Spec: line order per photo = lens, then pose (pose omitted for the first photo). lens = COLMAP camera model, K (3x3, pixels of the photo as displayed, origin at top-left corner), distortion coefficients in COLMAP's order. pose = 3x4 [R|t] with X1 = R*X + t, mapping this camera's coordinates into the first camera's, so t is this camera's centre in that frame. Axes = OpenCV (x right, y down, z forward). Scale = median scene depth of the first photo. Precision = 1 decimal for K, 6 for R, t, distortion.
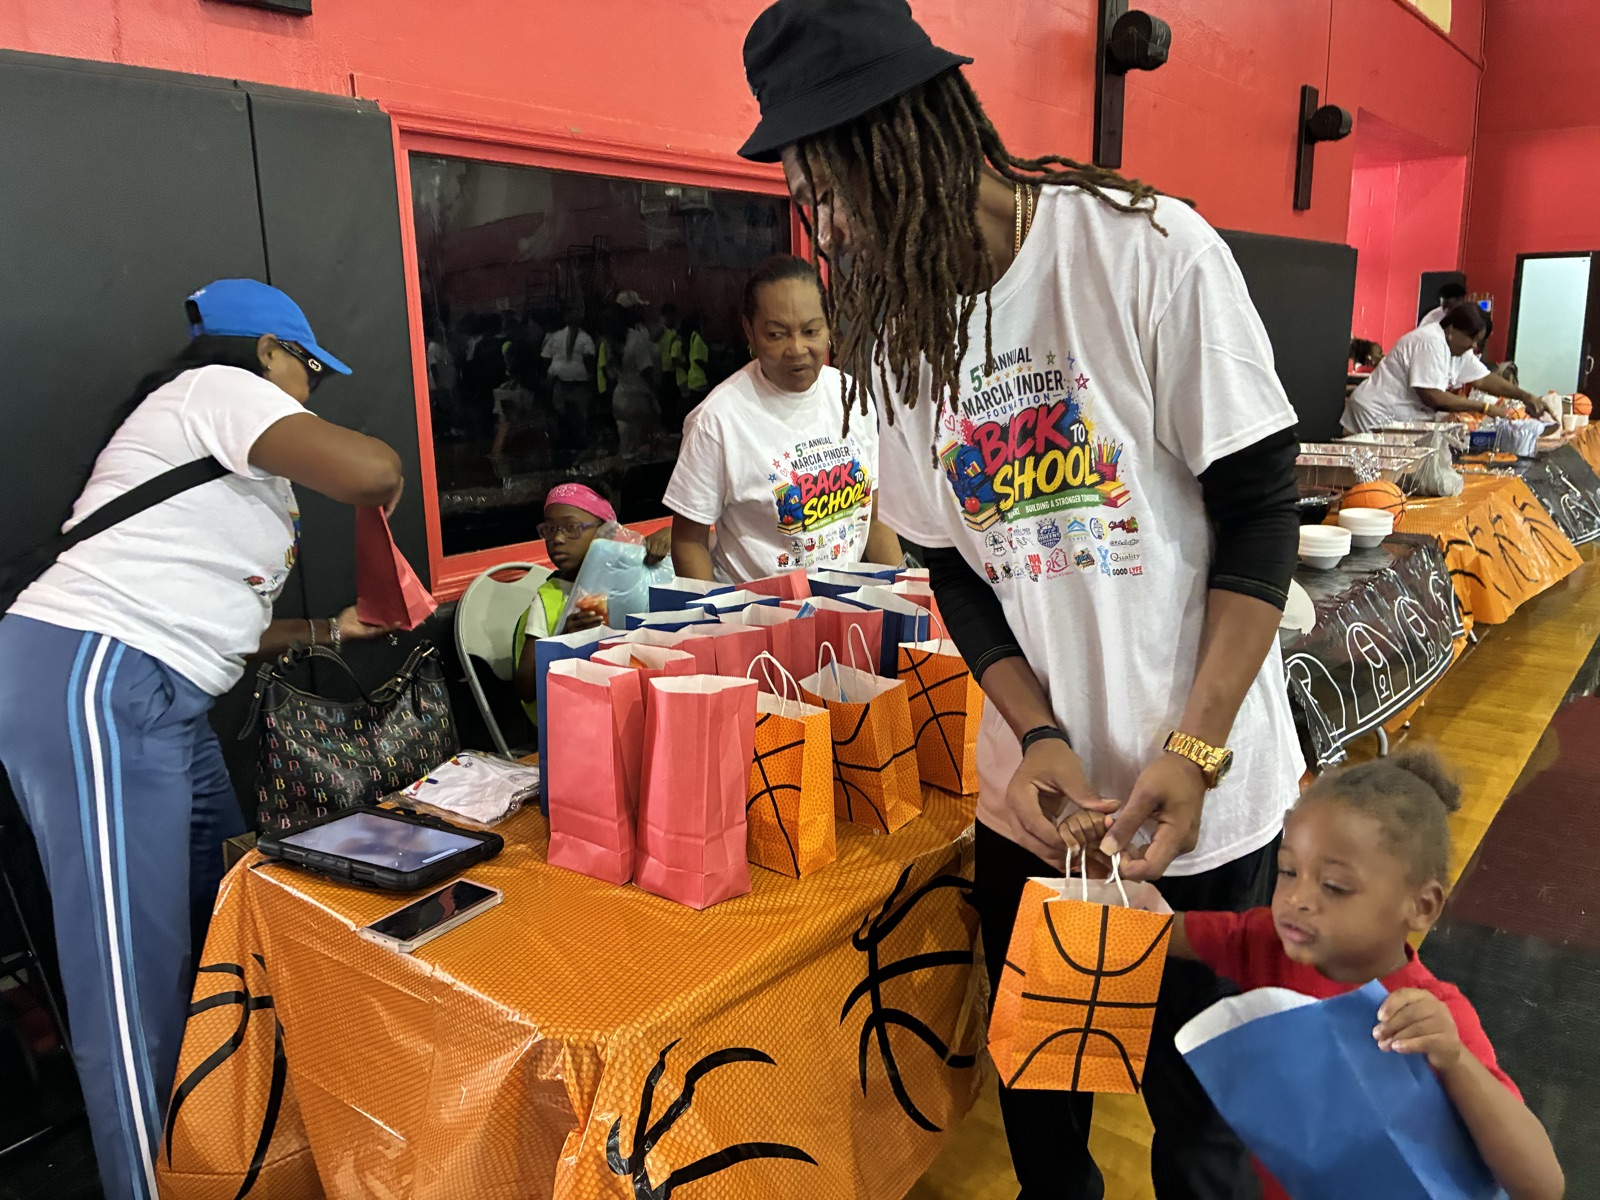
lens RADIAL K [[1199.3, 0, 800.0], [0, 1199.3, 600.0], [0, 0, 1]] dist [-0.003694, -0.002967]
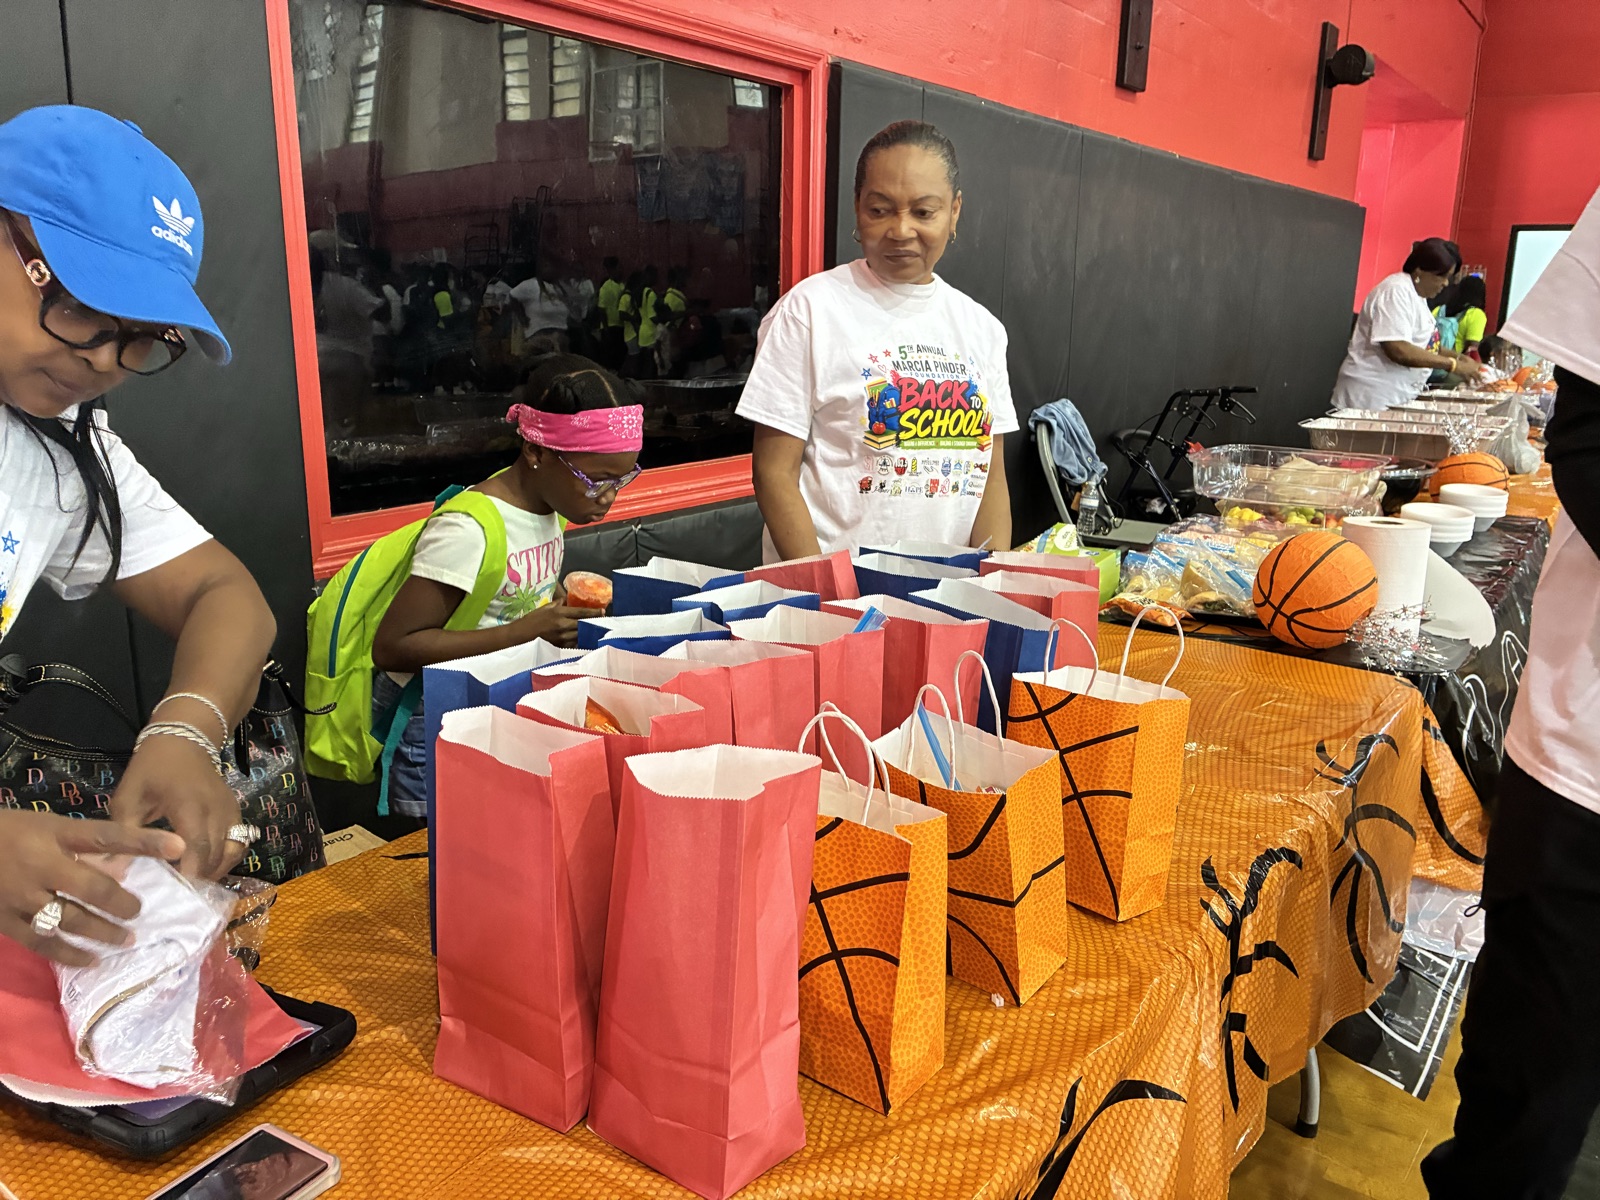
lens RADIAL K [[1199.3, 0, 800.0], [0, 1199.3, 600.0], [0, 0, 1]] dist [-0.003694, -0.002967]
pose [[0.998617, 0.020899, 0.048248, -0.061241], [-0.022238, 0.999378, 0.027377, -0.017717], [-0.047646, -0.028412, 0.998460, 0.377796]]
